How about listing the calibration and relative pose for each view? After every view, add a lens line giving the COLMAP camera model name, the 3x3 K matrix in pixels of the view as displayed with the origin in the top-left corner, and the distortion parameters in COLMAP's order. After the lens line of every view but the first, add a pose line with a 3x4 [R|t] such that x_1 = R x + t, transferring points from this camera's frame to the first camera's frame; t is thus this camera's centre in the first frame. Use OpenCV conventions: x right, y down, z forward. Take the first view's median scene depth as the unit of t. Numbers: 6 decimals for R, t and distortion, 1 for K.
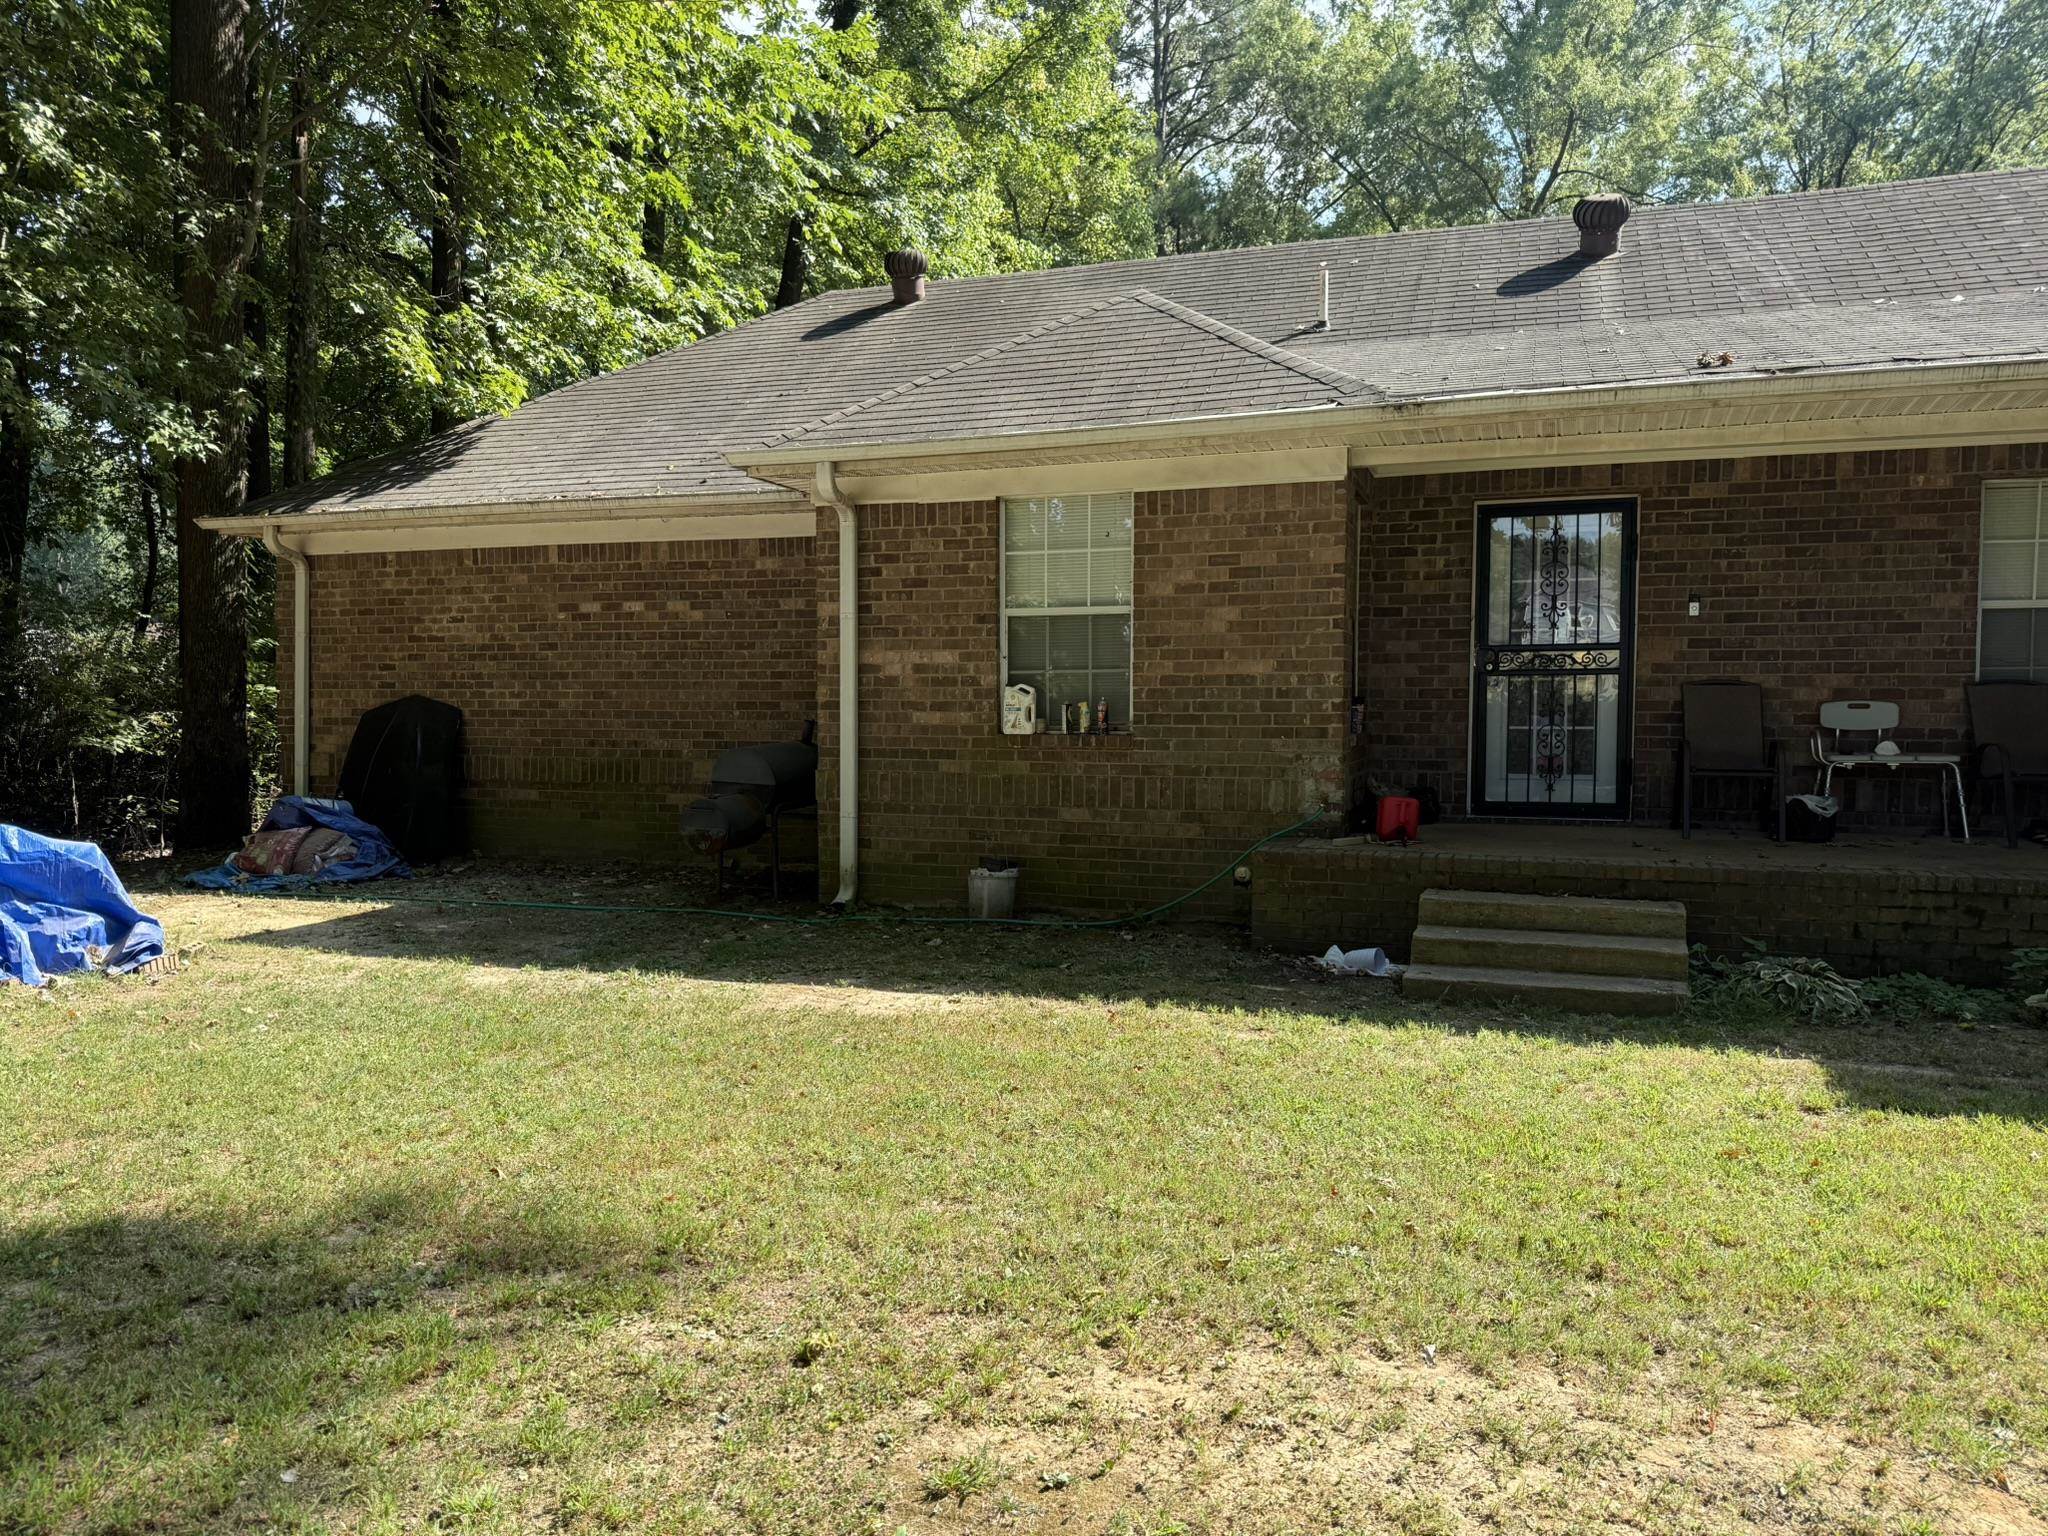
lens RADIAL K [[1426.0, 0, 1032.9], [0, 1426.0, 773.8], [0, 0, 1]] dist [0.183872, -0.366437]
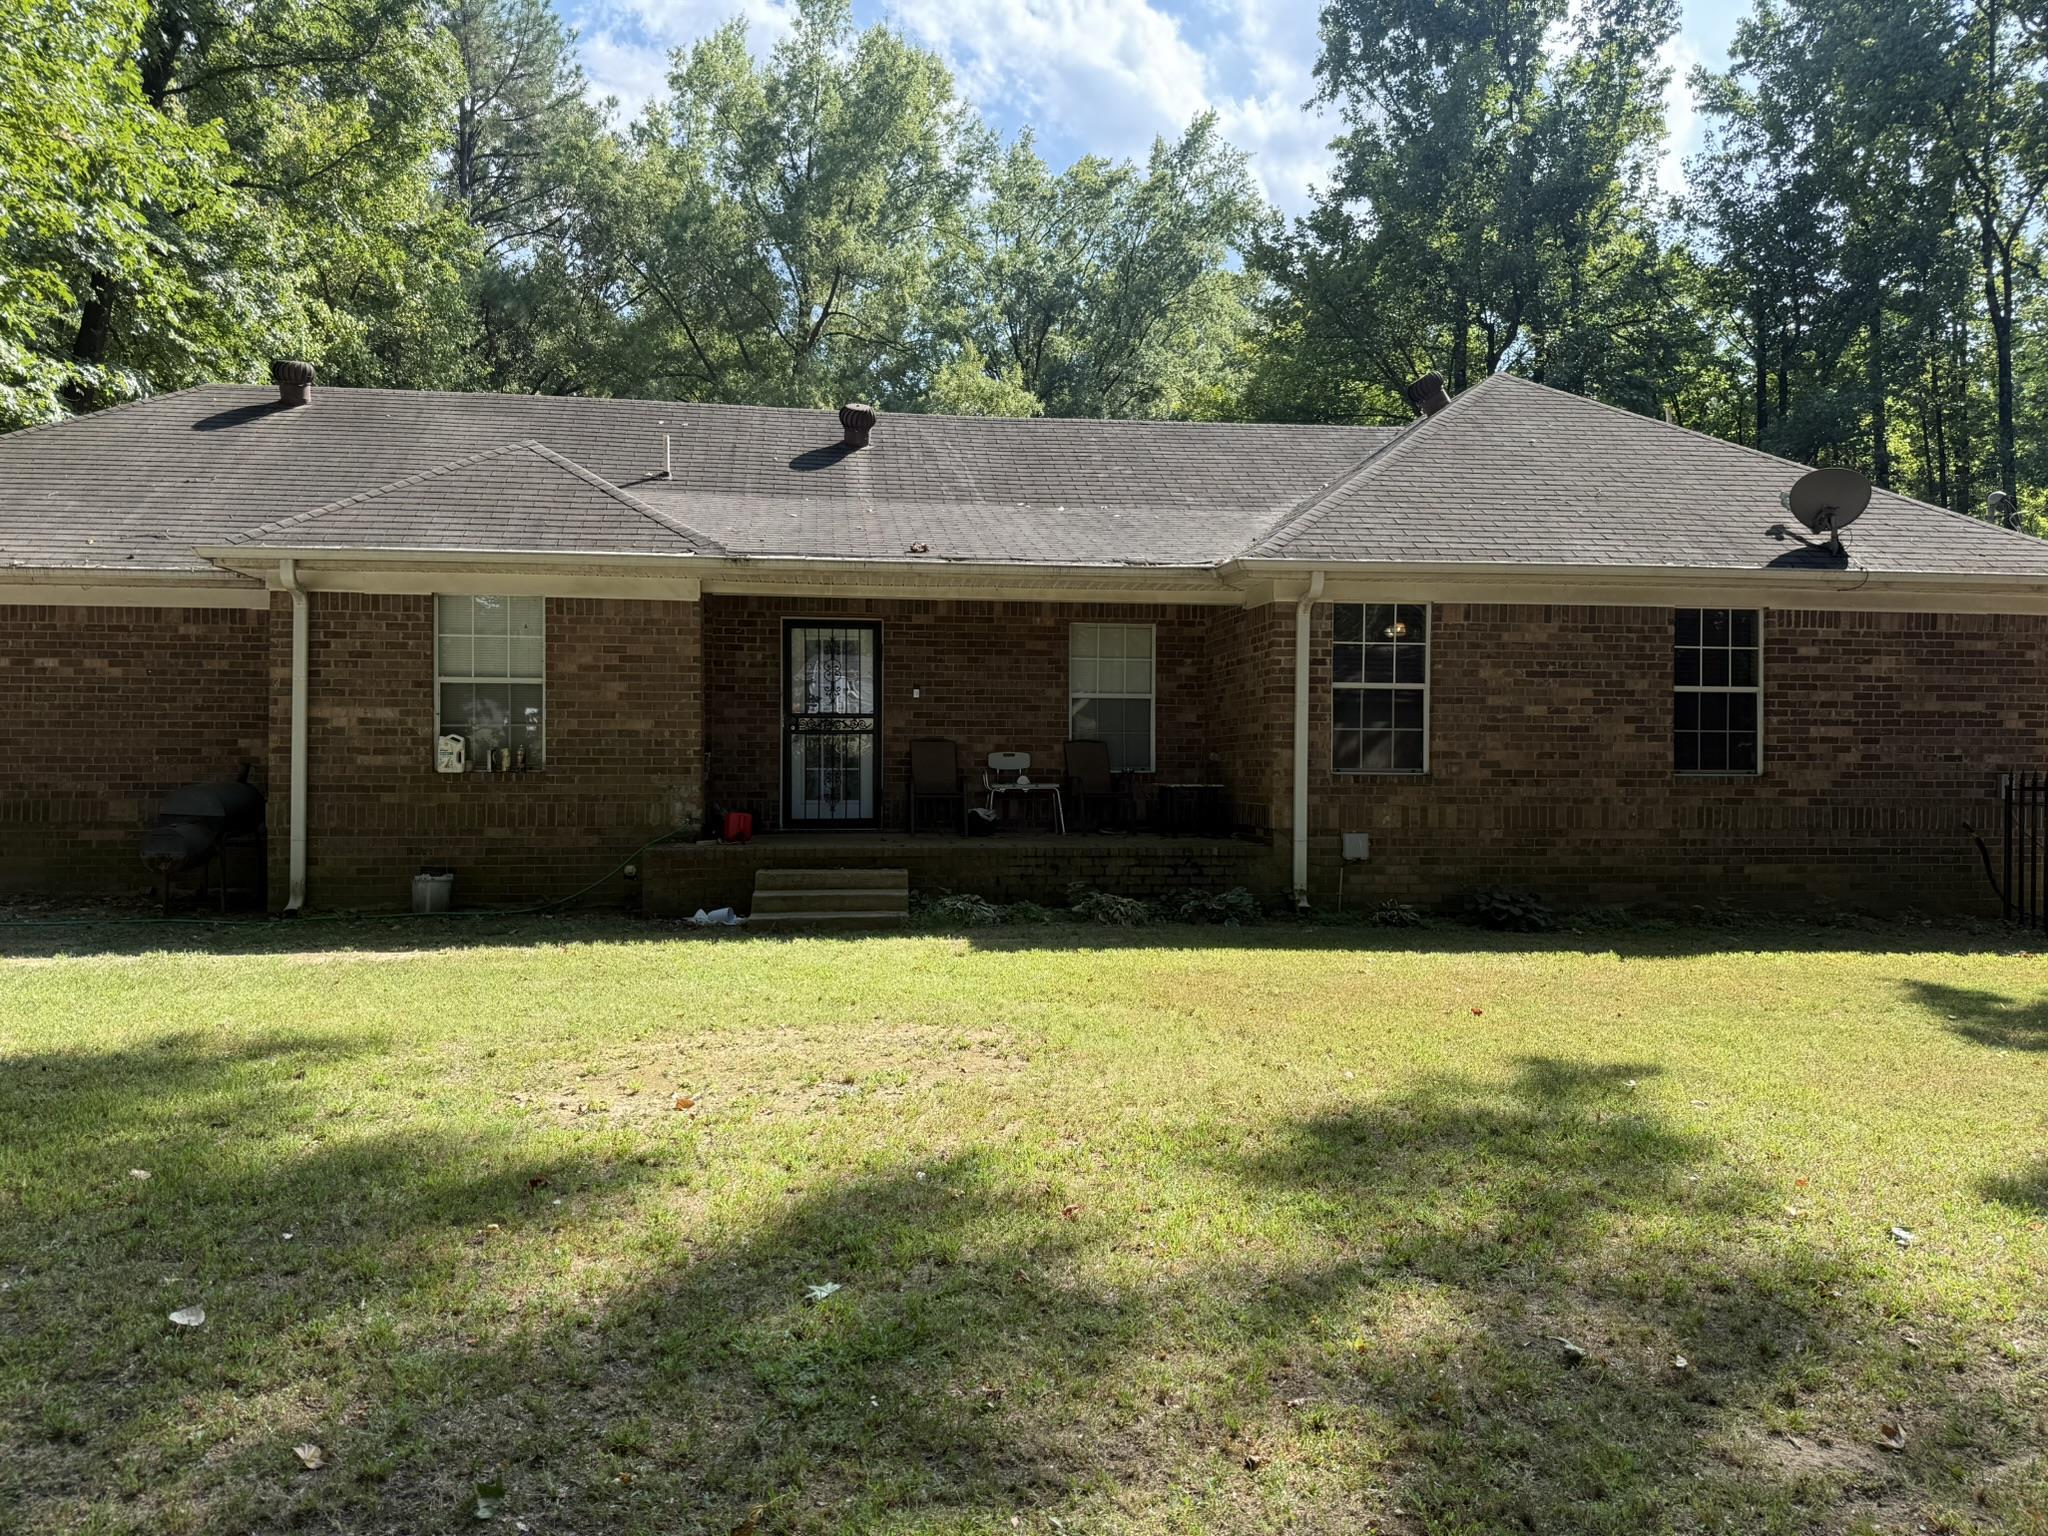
lens RADIAL K [[1441.3, 0, 1023.9], [0, 1441.3, 779.8], [0, 0, 1]] dist [0.089056, -0.142301]
pose [[0.890183, -0.002539, 0.455596, -0.148319], [0.019664, 0.999267, -0.032854, 0.032612], [-0.455179, 0.038205, 0.889580, -0.421699]]
